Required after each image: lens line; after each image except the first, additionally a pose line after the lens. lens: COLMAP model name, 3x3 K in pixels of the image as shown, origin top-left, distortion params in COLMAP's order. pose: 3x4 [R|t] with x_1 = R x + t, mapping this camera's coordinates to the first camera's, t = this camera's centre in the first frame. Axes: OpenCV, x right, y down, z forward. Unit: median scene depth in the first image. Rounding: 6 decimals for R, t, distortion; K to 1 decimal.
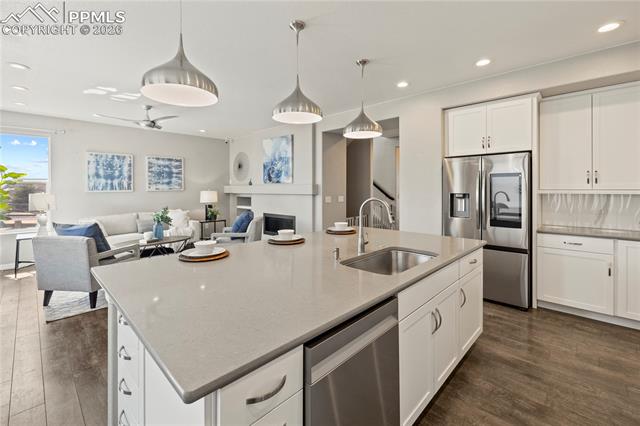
lens RADIAL K [[281.8, 0, 319.3], [0, 281.8, 188.9], [0, 0, 1]] dist [-0.001894, -0.000426]
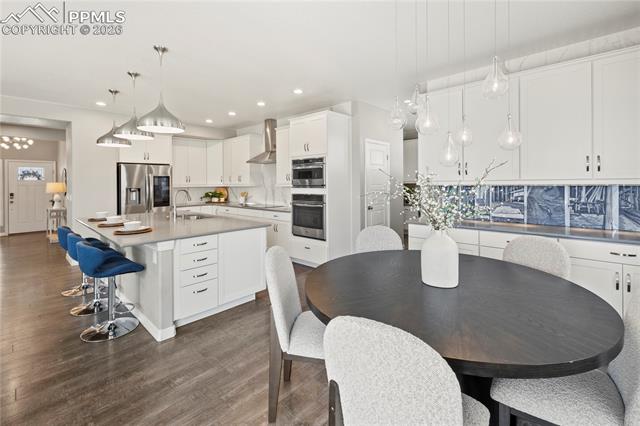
lens RADIAL K [[281.4, 0, 317.5], [0, 281.4, 182.5], [0, 0, 1]] dist [-0.004482, -0.000264]
pose [[-0.014177, 0.002966, 0.999895, -0.669921], [0.011121, 0.999934, -0.002809, 0.000768], [-0.999838, 0.011080, -0.014209, 0.027283]]
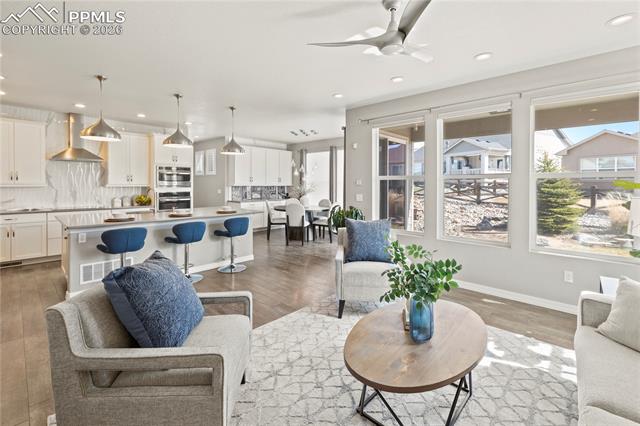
lens RADIAL K [[281.4, 0, 317.5], [0, 281.4, 182.5], [0, 0, 1]] dist [-0.004482, -0.000264]
pose [[-0.999609, -0.000612, -0.027959, -0.396970], [-0.000448, 0.999983, -0.005864, -0.000266], [0.027962, -0.005849, -0.999592, 1.226942]]
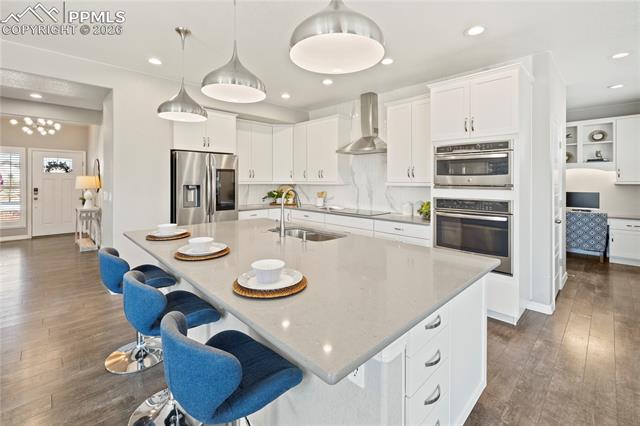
lens RADIAL K [[281.4, 0, 317.5], [0, 281.4, 182.5], [0, 0, 1]] dist [-0.004482, -0.000264]
pose [[0.038010, -0.004569, 0.999267, -0.378427], [-0.003321, 0.999983, 0.004698, -0.000072], [-0.999272, -0.003497, 0.037994, 0.311559]]
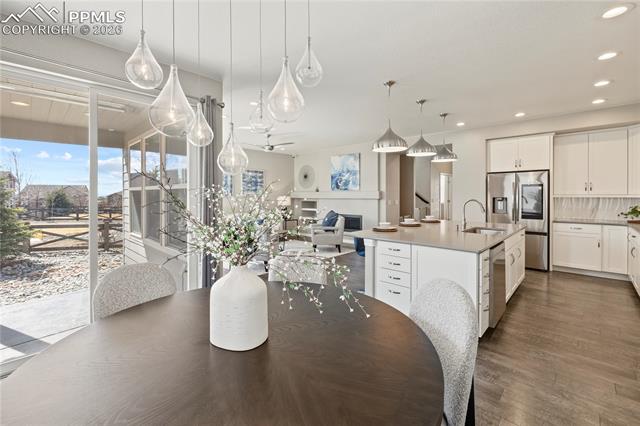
lens RADIAL K [[278.5, 0, 318.7], [0, 278.5, 196.4], [0, 0, 1]] dist [0.000226, 0.000198]
pose [[0.999989, -0.002056, 0.004142, -0.312767], [0.002027, 0.999973, 0.007057, -0.001220], [-0.004156, -0.007049, 0.999967, -0.317240]]
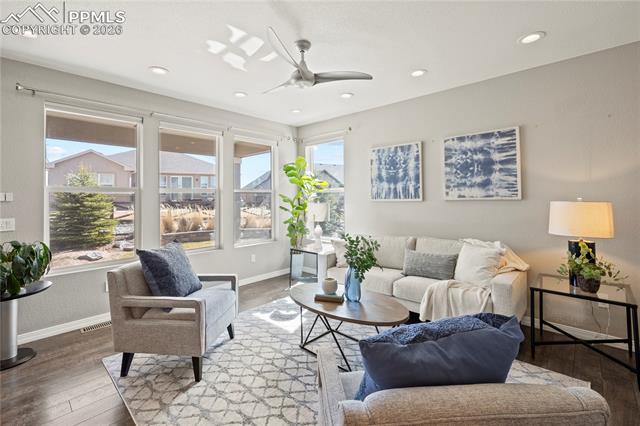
lens RADIAL K [[278.5, 0, 318.7], [0, 278.5, 196.4], [0, 0, 1]] dist [0.000226, 0.000198]
pose [[0.013448, 0.004123, -0.999901, -0.070764], [0.010284, 0.999938, 0.004261, -0.006001], [0.999857, -0.010340, 0.013405, 0.871924]]
